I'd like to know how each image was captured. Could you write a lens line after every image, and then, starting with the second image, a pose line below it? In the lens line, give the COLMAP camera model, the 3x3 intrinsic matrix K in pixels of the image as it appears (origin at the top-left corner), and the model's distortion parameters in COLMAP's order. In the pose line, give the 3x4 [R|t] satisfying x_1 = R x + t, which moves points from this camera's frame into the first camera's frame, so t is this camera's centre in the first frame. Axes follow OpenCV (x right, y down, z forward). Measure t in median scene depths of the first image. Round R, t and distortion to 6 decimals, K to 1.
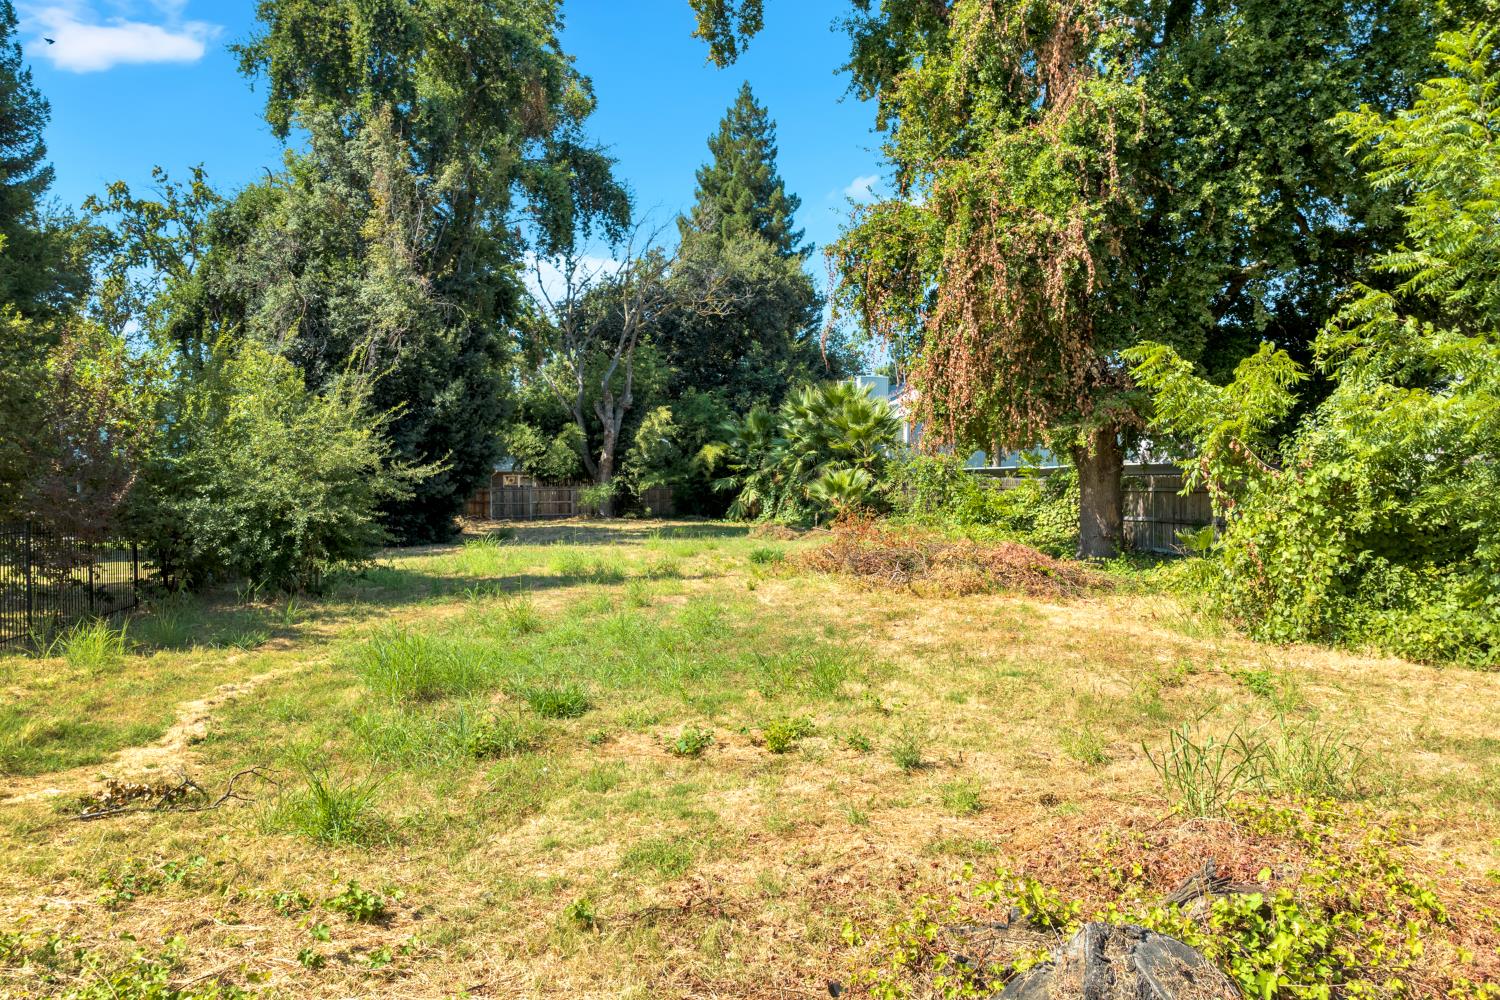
lens RADIAL K [[1054.9, 0, 755.1], [0, 1054.9, 494.4], [0, 0, 1]] dist [-0.037278, -0.006098]
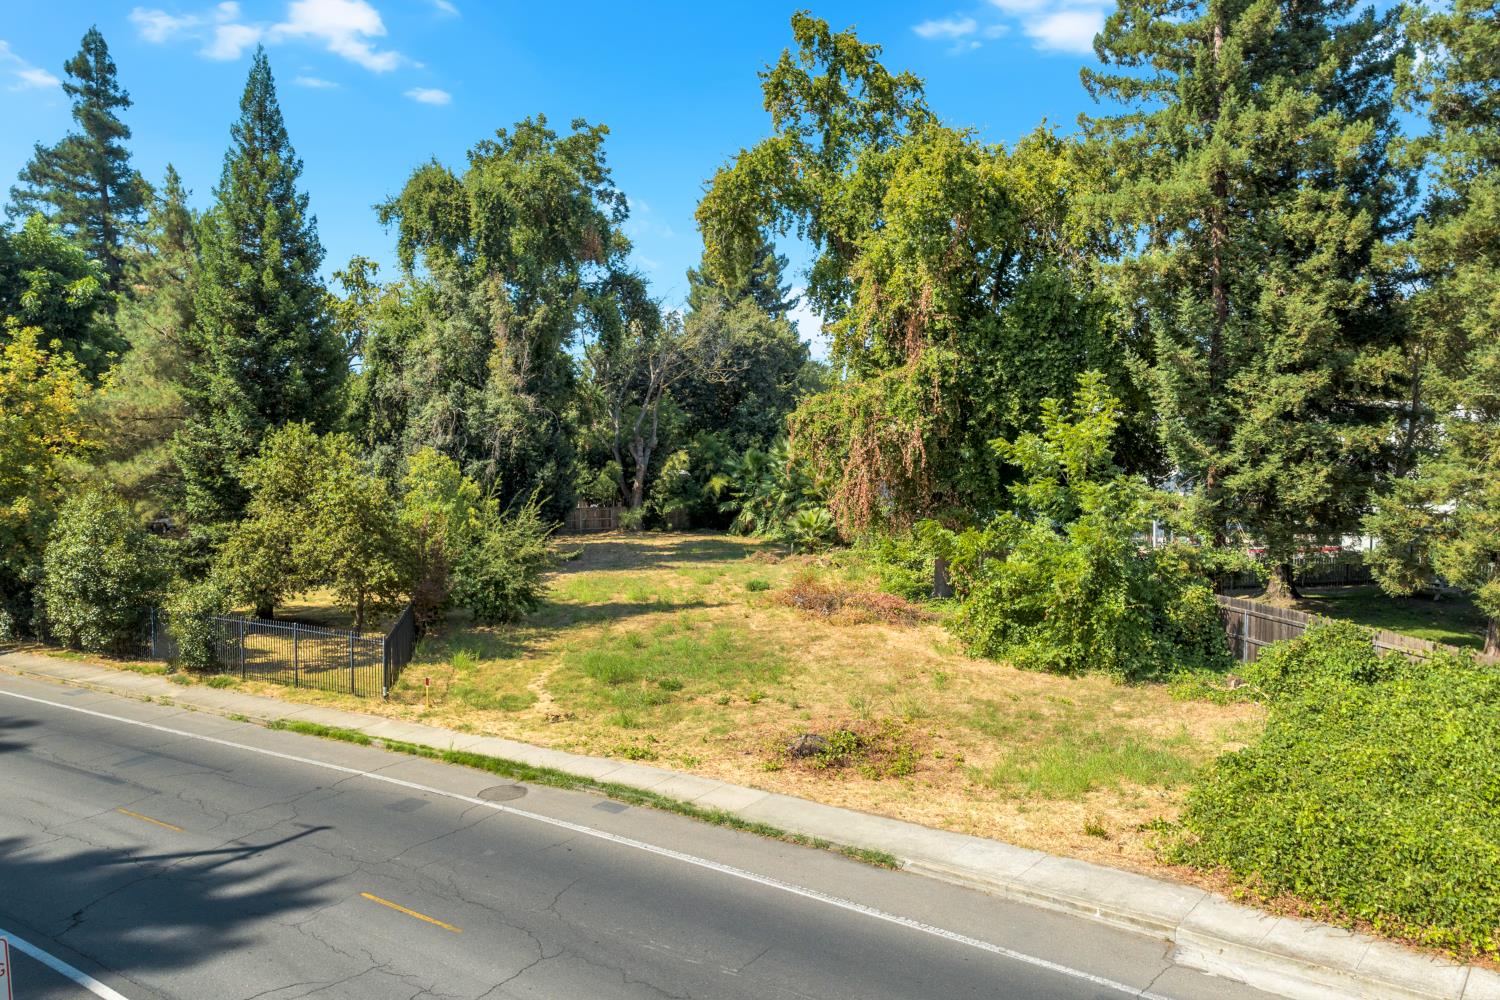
lens RADIAL K [[1054.9, 0, 755.1], [0, 1054.9, 494.4], [0, 0, 1]] dist [-0.037278, -0.006098]
pose [[0.999999, -0.000530, 0.001125, 0.004036], [0.000487, 0.999252, 0.038671, -0.079686], [-0.001145, -0.038671, 0.999251, -0.338416]]
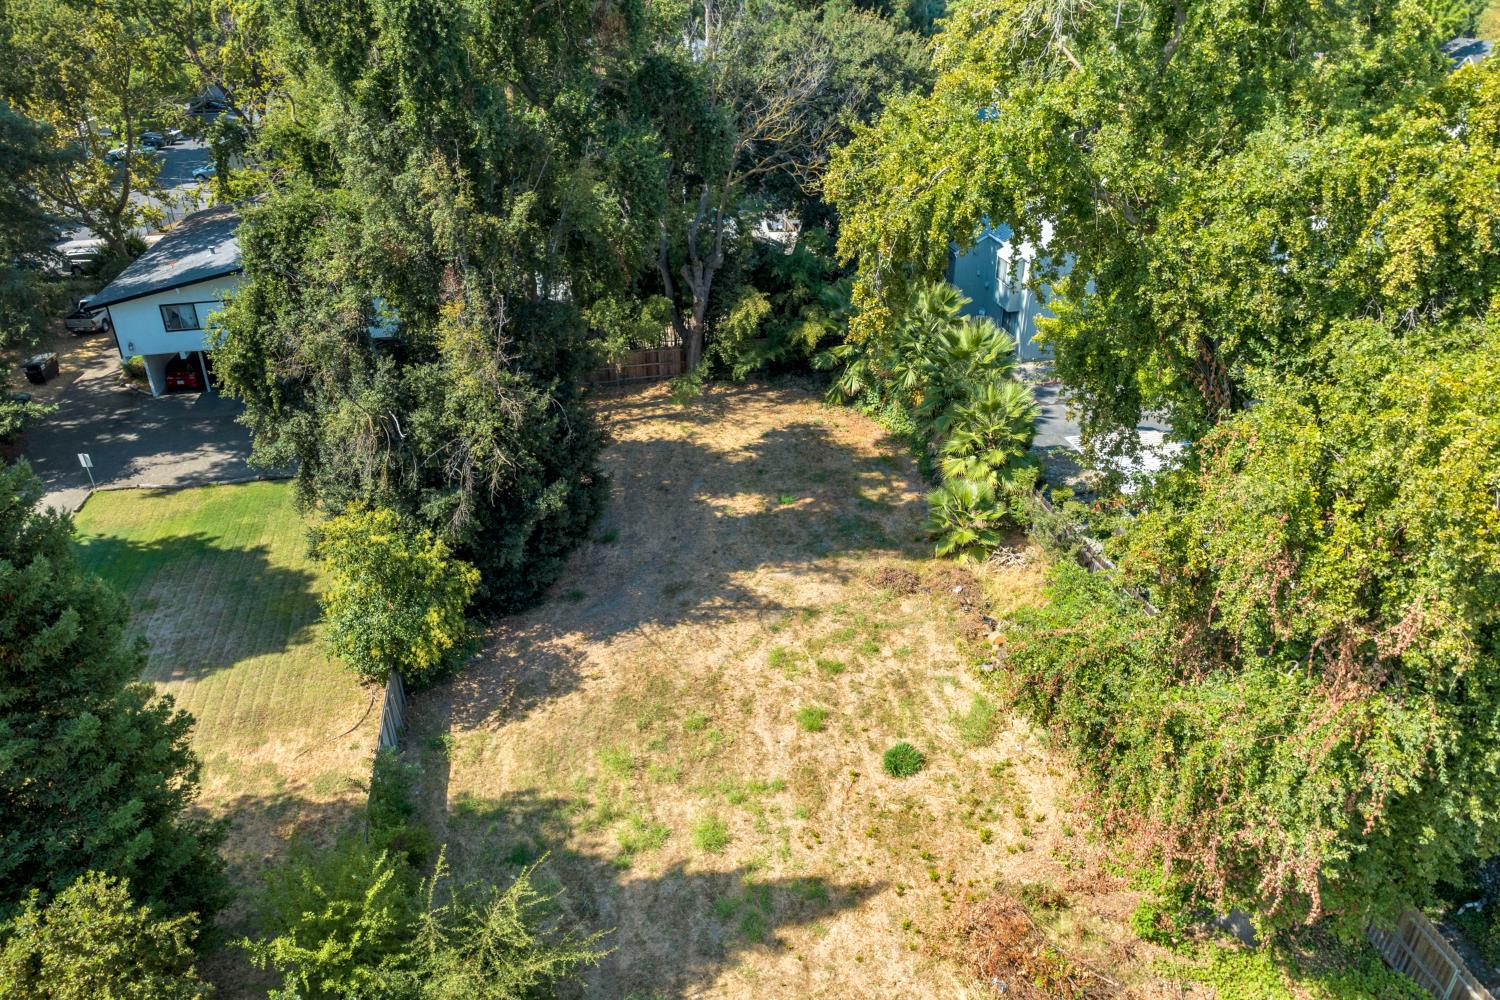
lens RADIAL K [[1054.9, 0, 755.1], [0, 1054.9, 494.4], [0, 0, 1]] dist [-0.037278, -0.006098]
pose [[0.998795, 0.022871, -0.043424, -0.049862], [-0.000172, 0.886404, 0.462912, -0.348933], [0.049078, -0.462347, 0.885340, 0.127908]]
